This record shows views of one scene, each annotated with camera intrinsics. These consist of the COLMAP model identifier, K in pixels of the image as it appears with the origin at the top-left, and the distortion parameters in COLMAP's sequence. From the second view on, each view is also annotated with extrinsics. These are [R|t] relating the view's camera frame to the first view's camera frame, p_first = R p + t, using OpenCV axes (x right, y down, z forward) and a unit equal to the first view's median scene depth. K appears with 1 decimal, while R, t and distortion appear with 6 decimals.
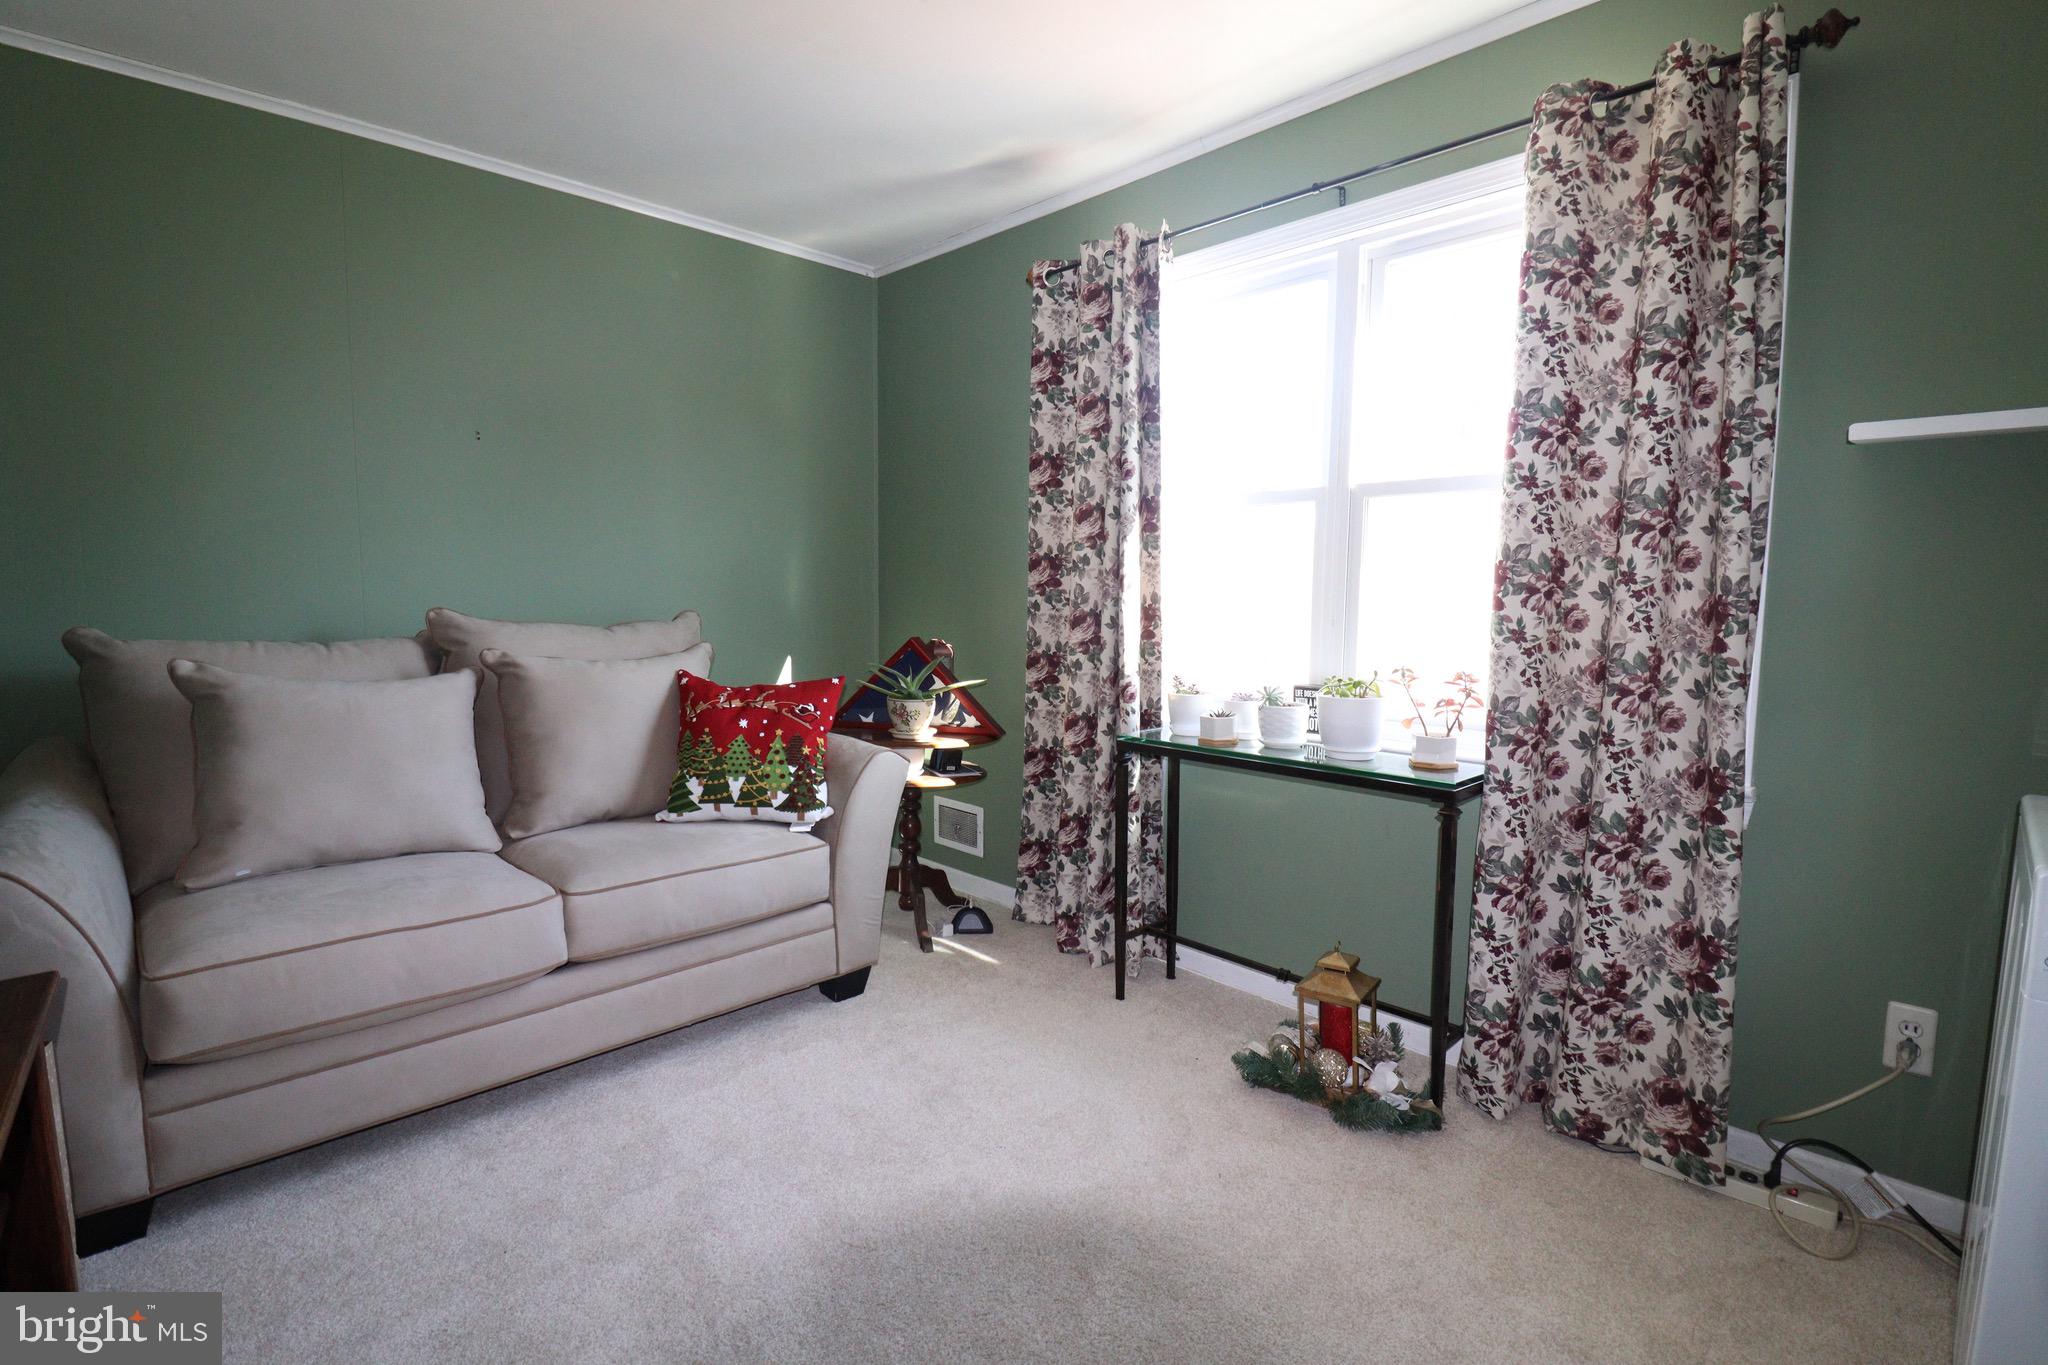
lens RADIAL K [[958.4, 0, 1031.4], [0, 958.4, 677.5], [0, 0, 1]] dist [0.003618, -0.014373]
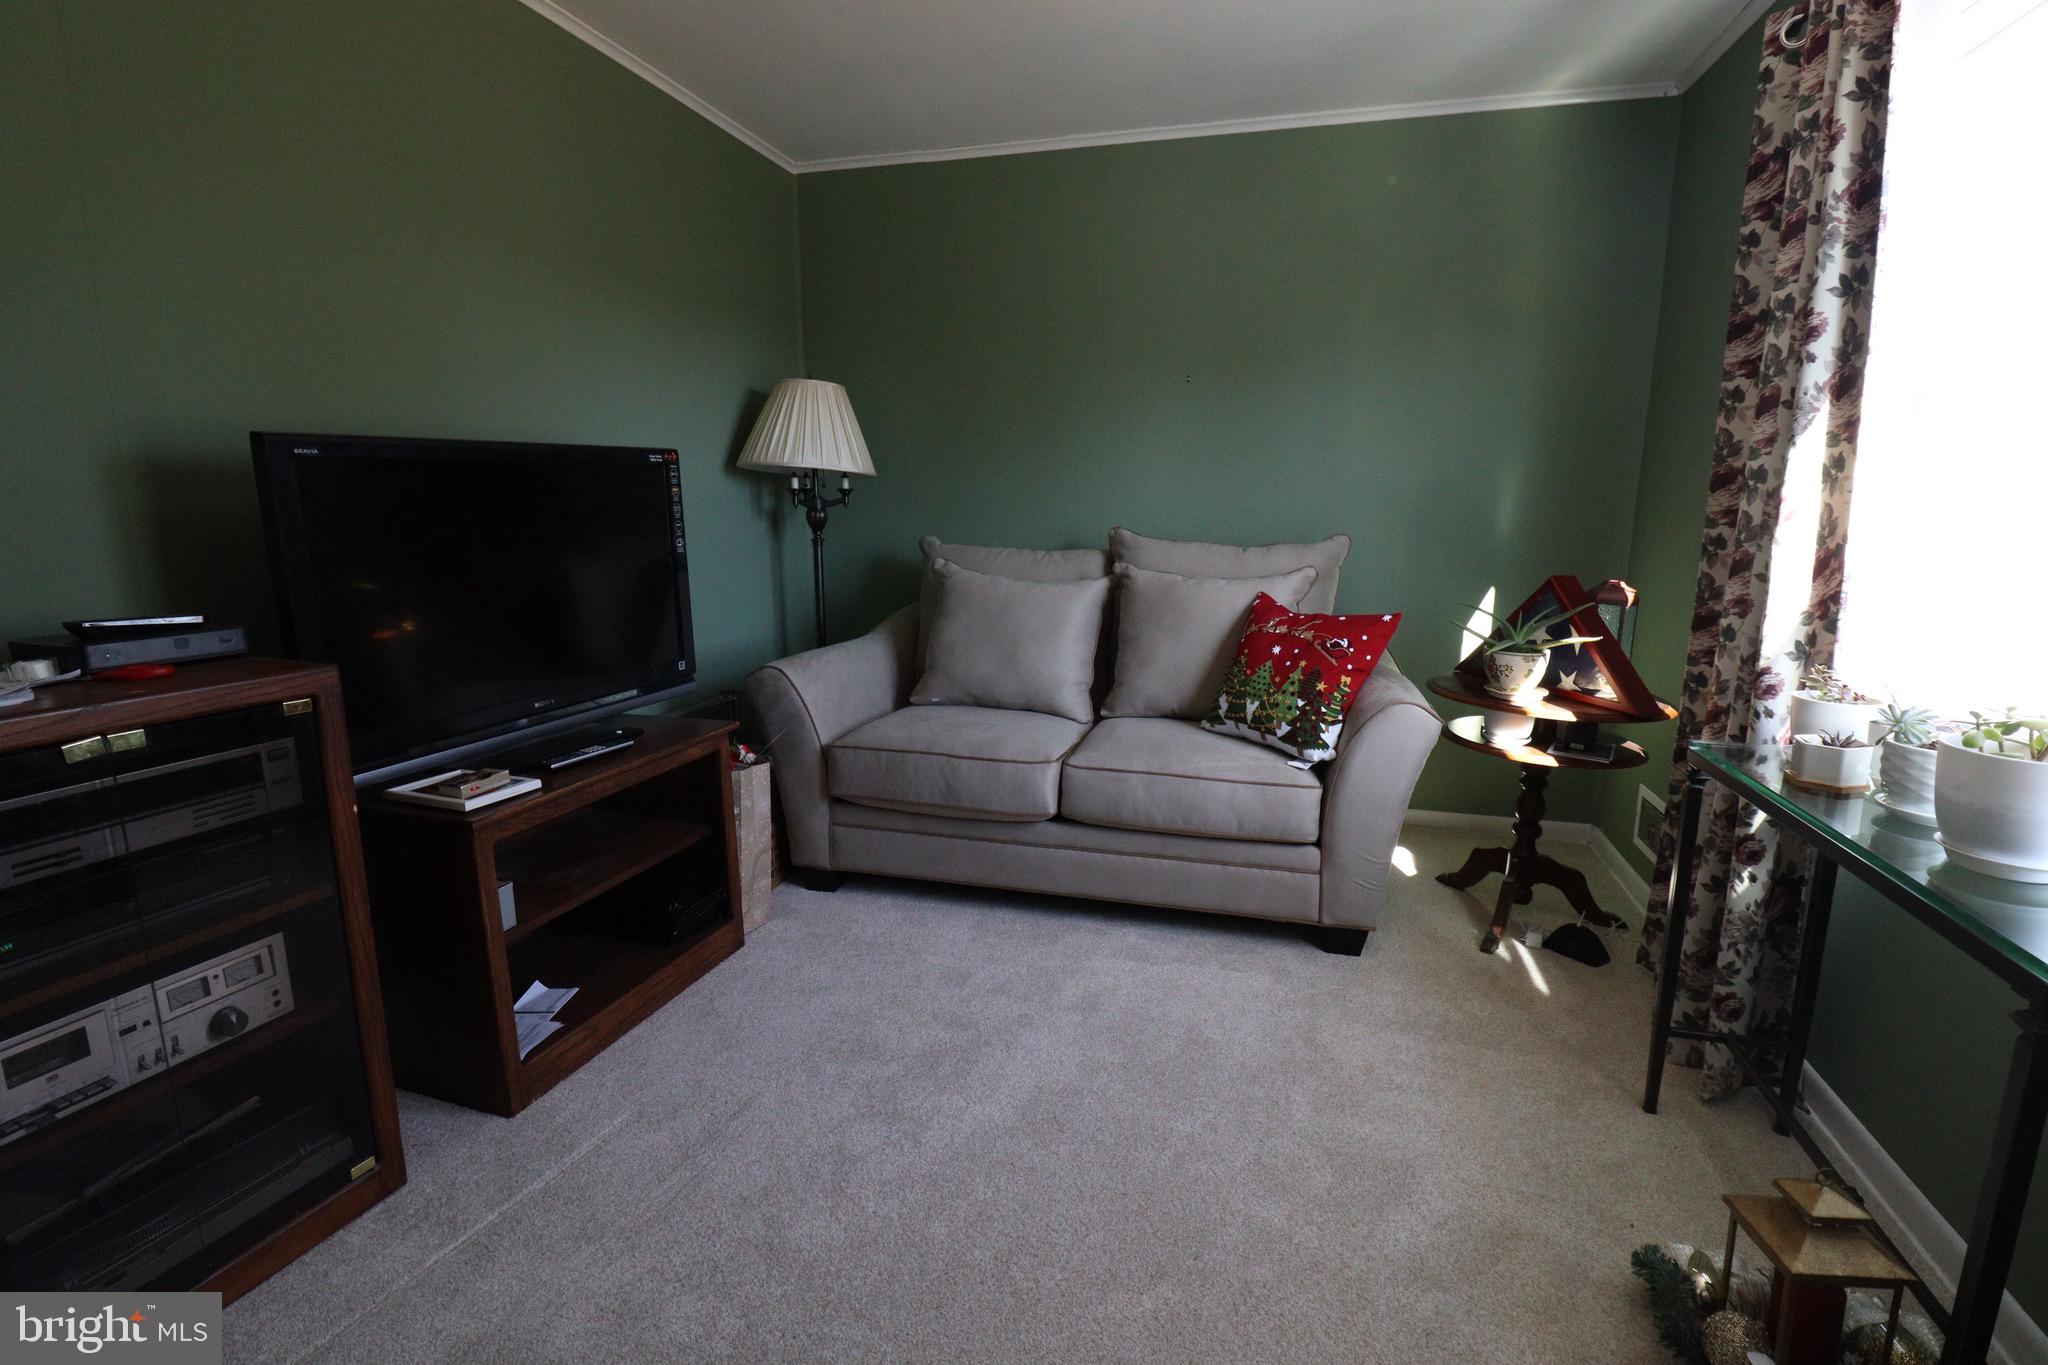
lens RADIAL K [[958.4, 0, 1031.4], [0, 958.4, 677.5], [0, 0, 1]] dist [0.003618, -0.014373]
pose [[0.502713, 0.155213, -0.850405, 0.433429], [-0.077542, 0.987880, 0.134466, -0.038973], [0.860969, -0.001656, 0.508655, 0.270613]]
